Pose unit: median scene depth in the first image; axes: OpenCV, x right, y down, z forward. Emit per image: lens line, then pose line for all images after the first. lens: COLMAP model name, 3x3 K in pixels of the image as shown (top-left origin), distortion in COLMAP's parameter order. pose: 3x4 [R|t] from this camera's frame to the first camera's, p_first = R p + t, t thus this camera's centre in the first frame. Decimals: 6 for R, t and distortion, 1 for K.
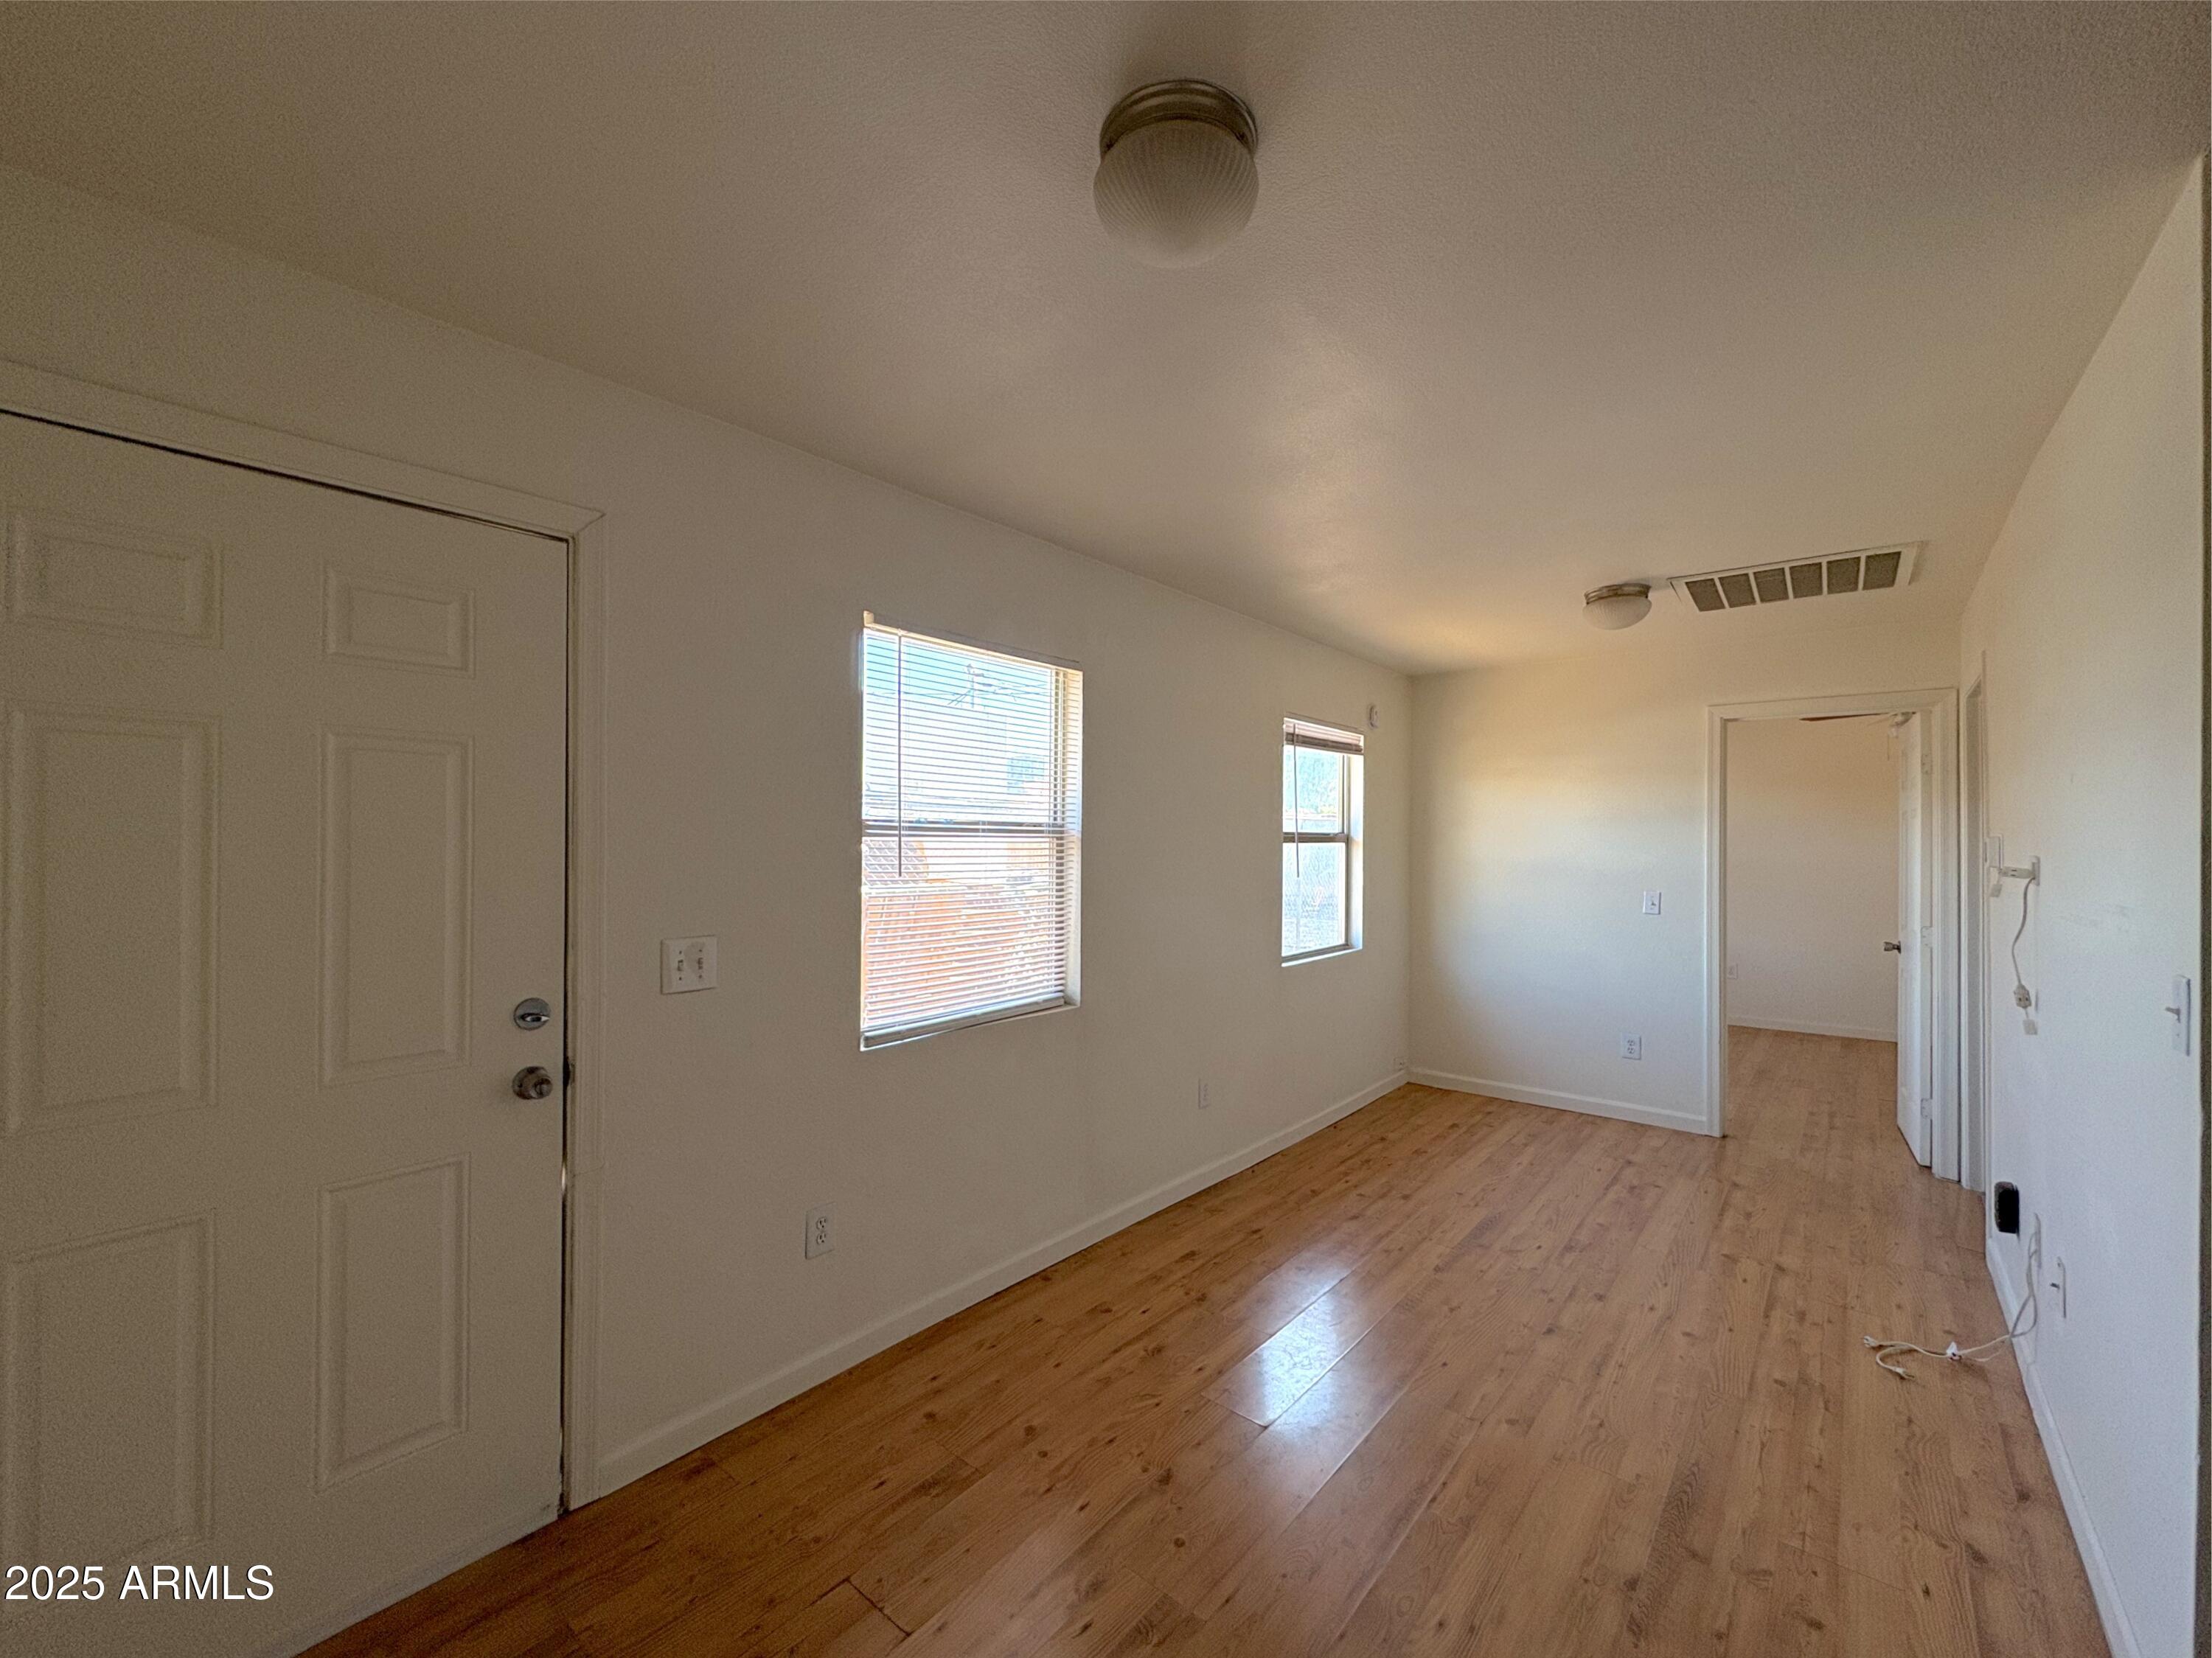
lens RADIAL K [[896.6, 0, 1113.7], [0, 896.6, 832.5], [0, 0, 1]] dist [0.000444, -0.000304]
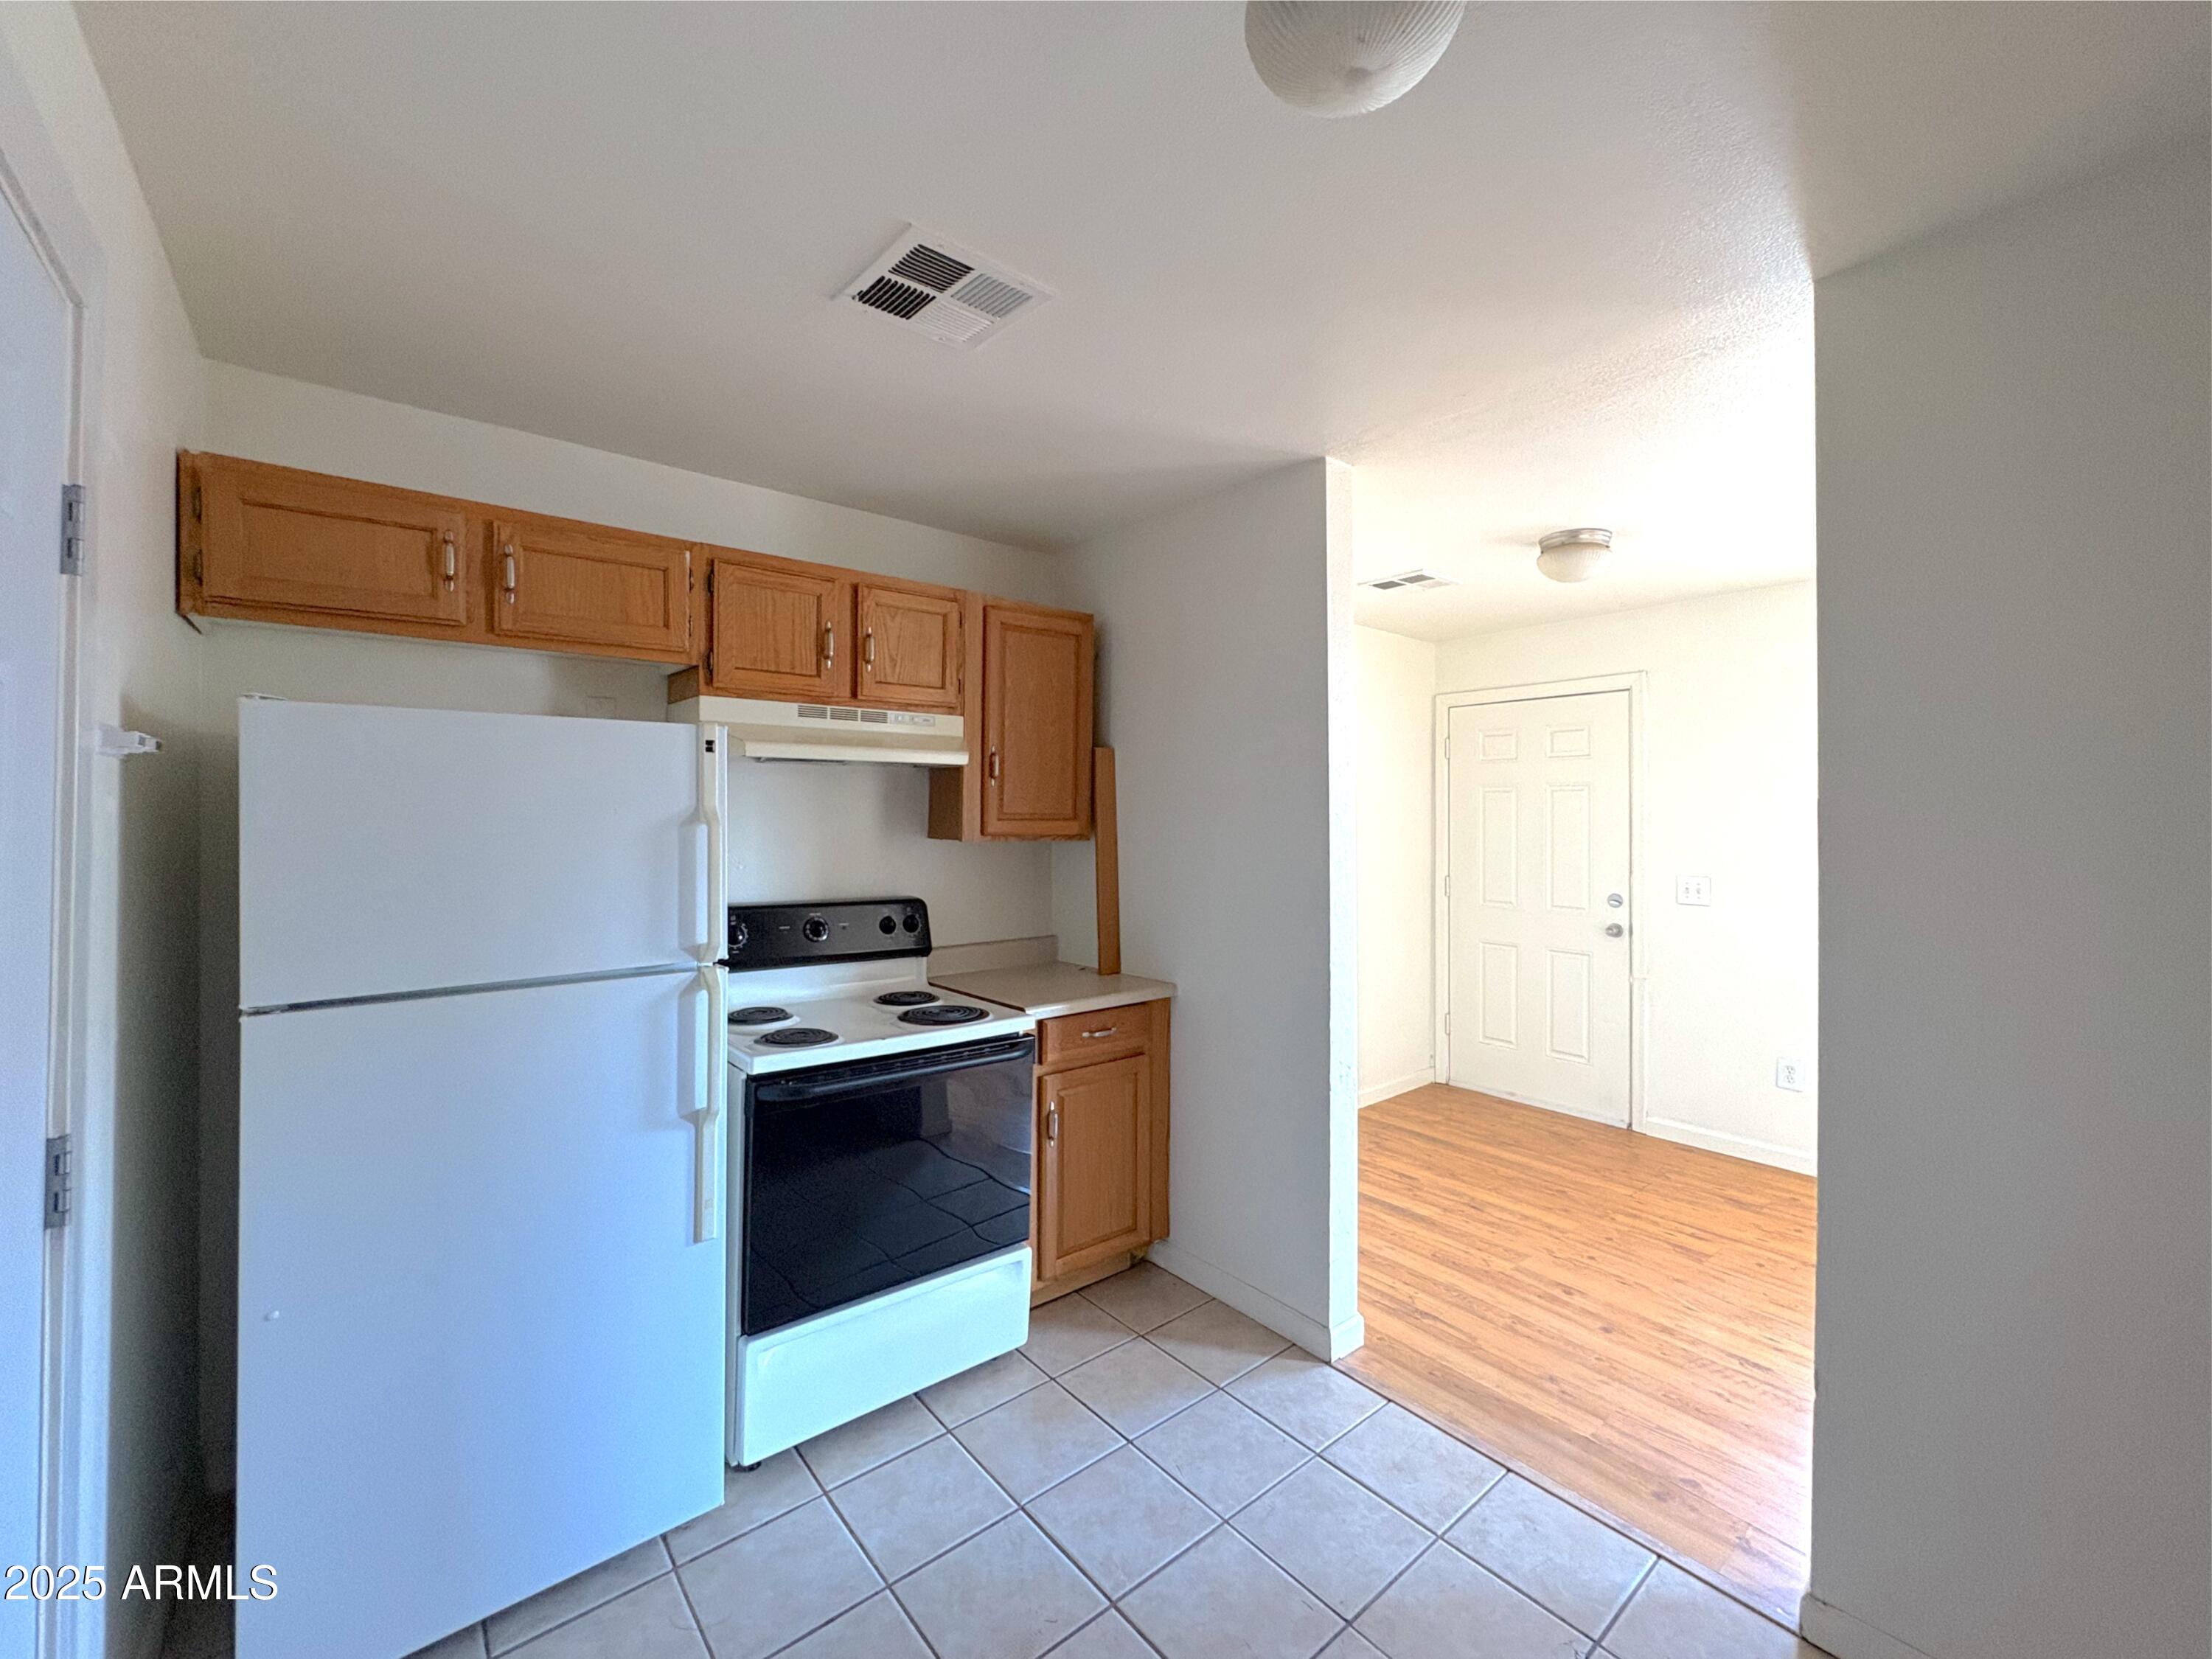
lens RADIAL K [[896.7, 0, 1103.1], [0, 896.7, 821.1], [0, 0, 1]] dist [0.000444, -0.000304]
pose [[-0.173511, 0.009060, -0.984790, 1.379904], [0.003415, 0.999957, 0.008598, -0.018471], [0.984826, -0.001871, -0.173535, 0.082602]]
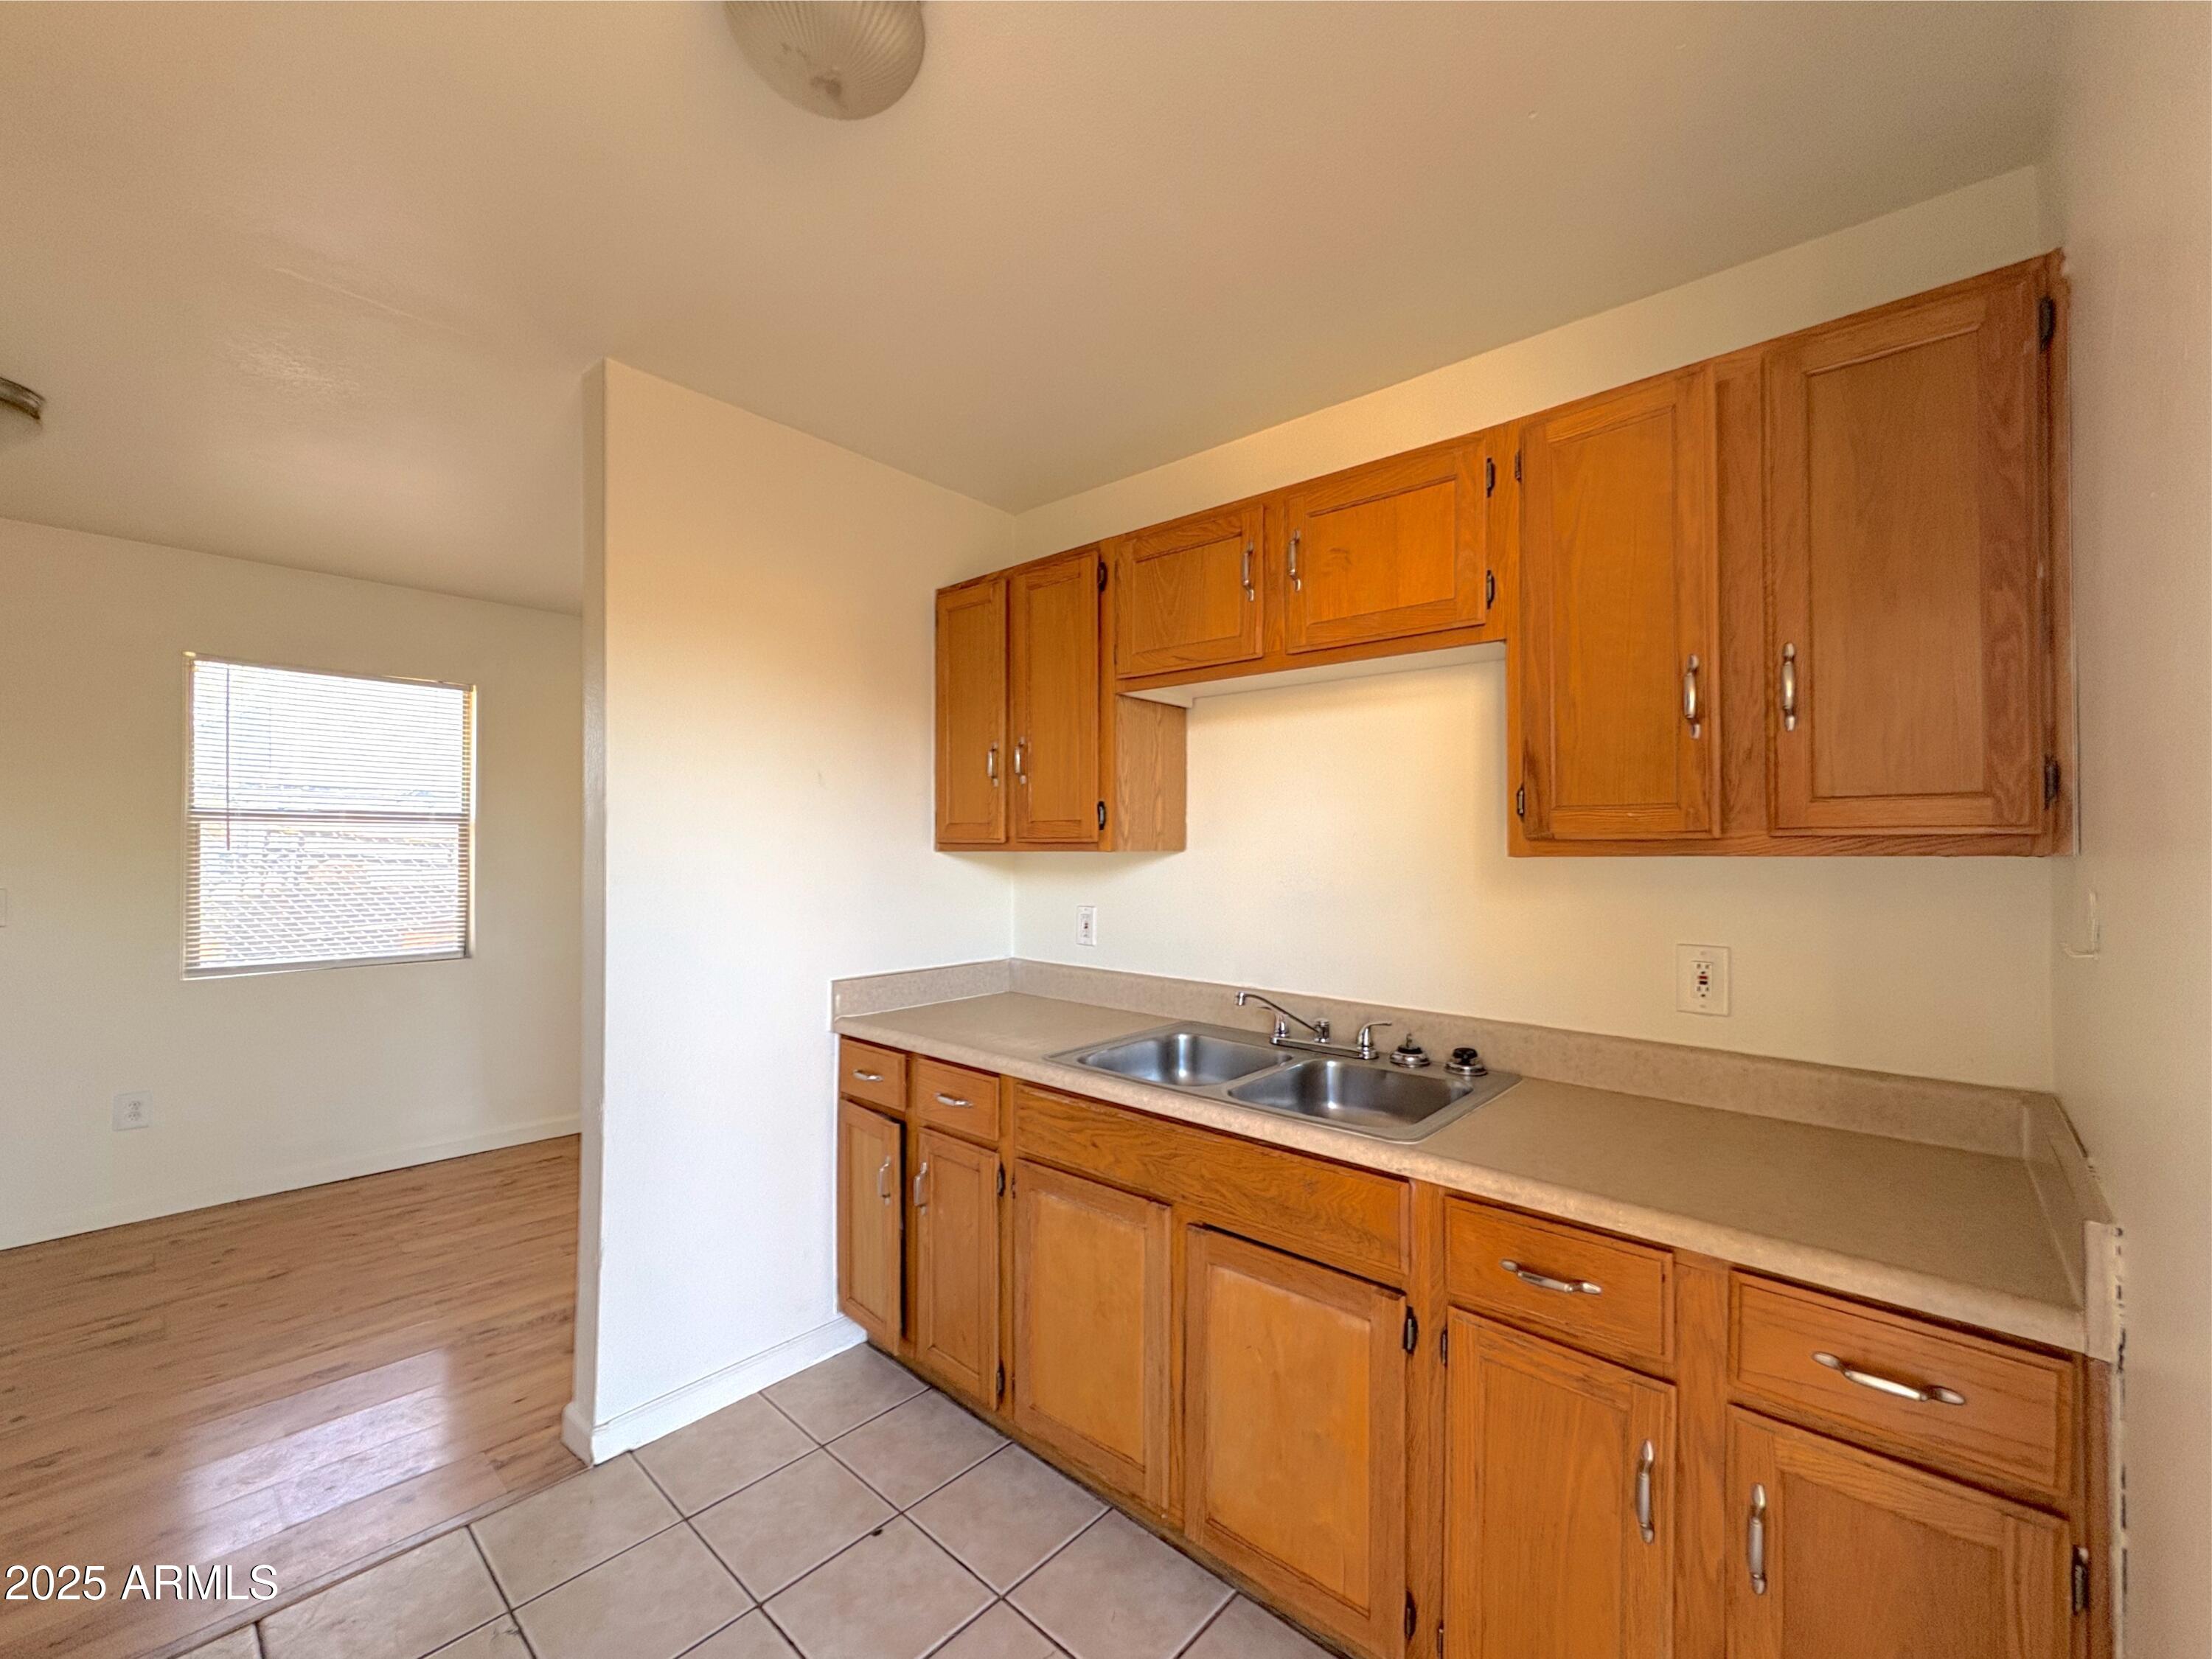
lens RADIAL K [[896.7, 0, 1092.2], [0, 896.7, 840.3], [0, 0, 1]] dist [0.000444, -0.000304]
pose [[0.998755, -0.002616, -0.049809, 1.143334], [0.002765, 0.999992, 0.002914, 0.034445], [0.049801, -0.003048, 0.998755, -0.268283]]
